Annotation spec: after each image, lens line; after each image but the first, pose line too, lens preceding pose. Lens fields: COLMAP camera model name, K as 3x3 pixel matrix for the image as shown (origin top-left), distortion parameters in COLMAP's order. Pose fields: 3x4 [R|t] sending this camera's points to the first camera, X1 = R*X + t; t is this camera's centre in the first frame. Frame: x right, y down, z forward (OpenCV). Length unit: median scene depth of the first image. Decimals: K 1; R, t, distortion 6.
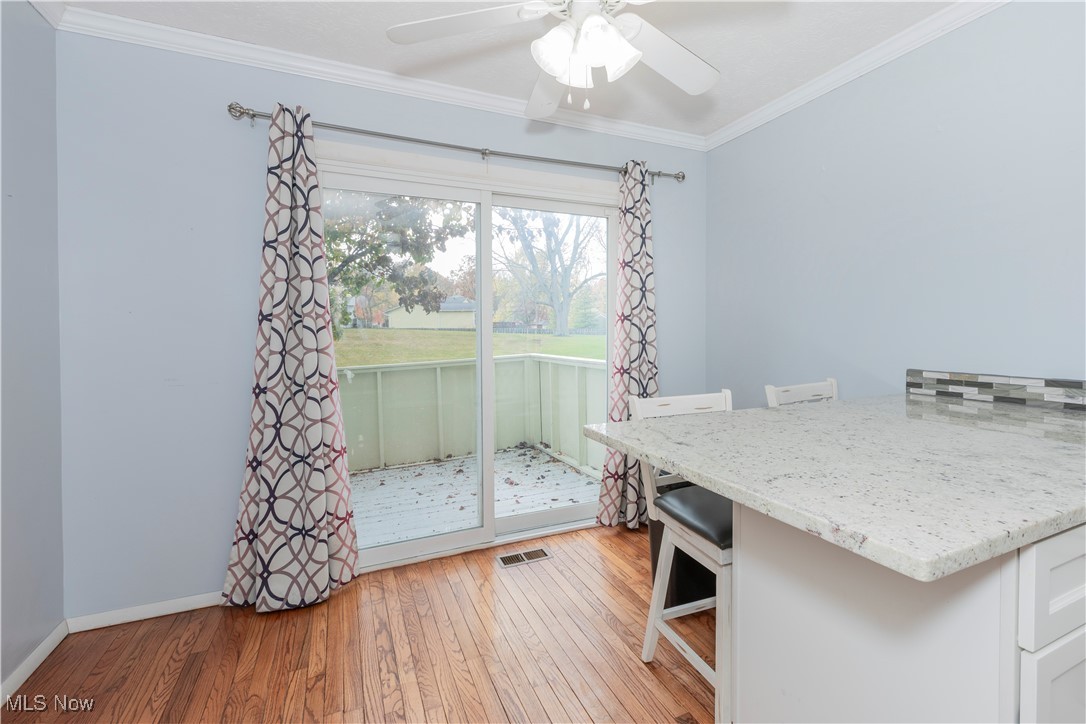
lens RADIAL K [[485.1, 0, 520.4], [0, 485.1, 335.9], [0, 0, 1]] dist [-0.004544, 0.001094]
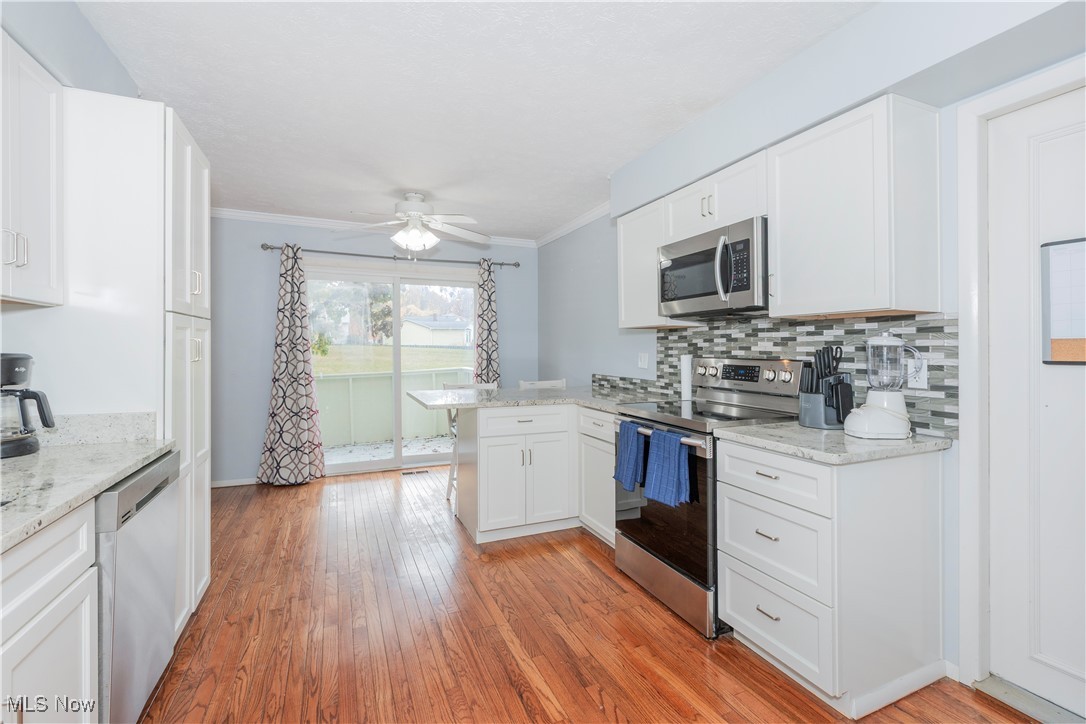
lens RADIAL K [[485.1, 0, 526.6], [0, 485.1, 358.6], [0, 0, 1]] dist [-0.004544, 0.001094]
pose [[0.999888, 0.010605, 0.010574, 0.507352], [-0.010728, 0.999875, 0.011654, -0.017174], [-0.010449, -0.011766, 0.999876, -1.071852]]
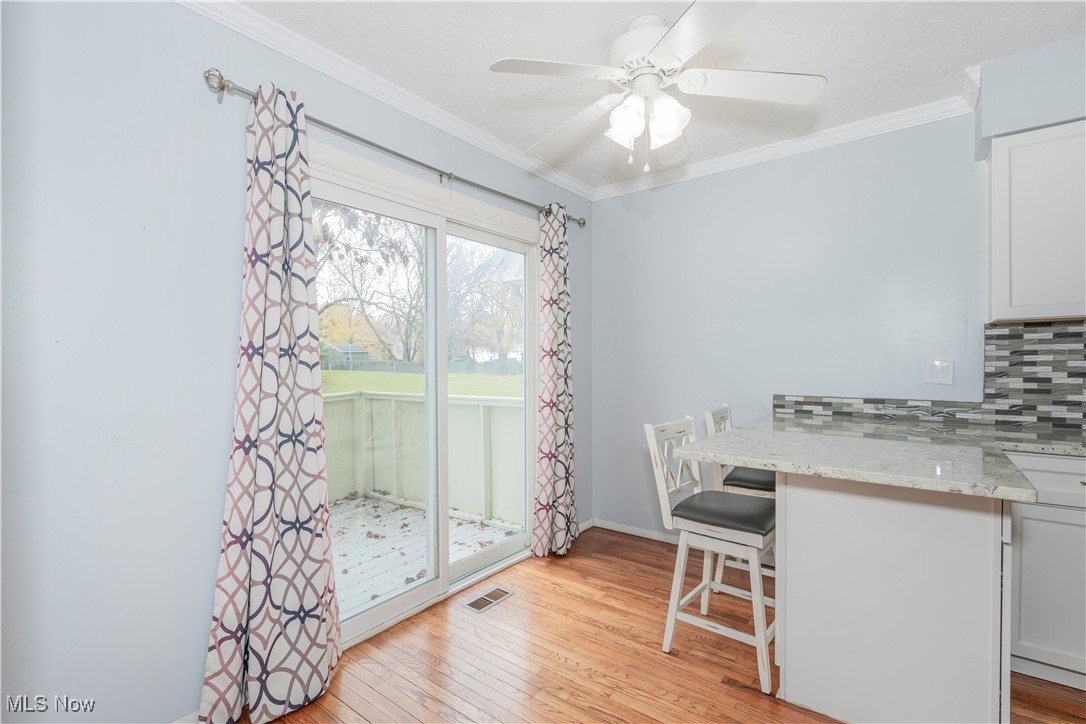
lens RADIAL K [[537.7, 0, 511.0], [0, 537.7, 367.8], [0, 0, 1]] dist [-0.009977, 0.000163]
pose [[0.881381, -0.003573, 0.472393, -0.556978], [0.004409, 0.999990, -0.000664, -0.008177], [-0.472386, 0.002668, 0.881388, 0.035936]]
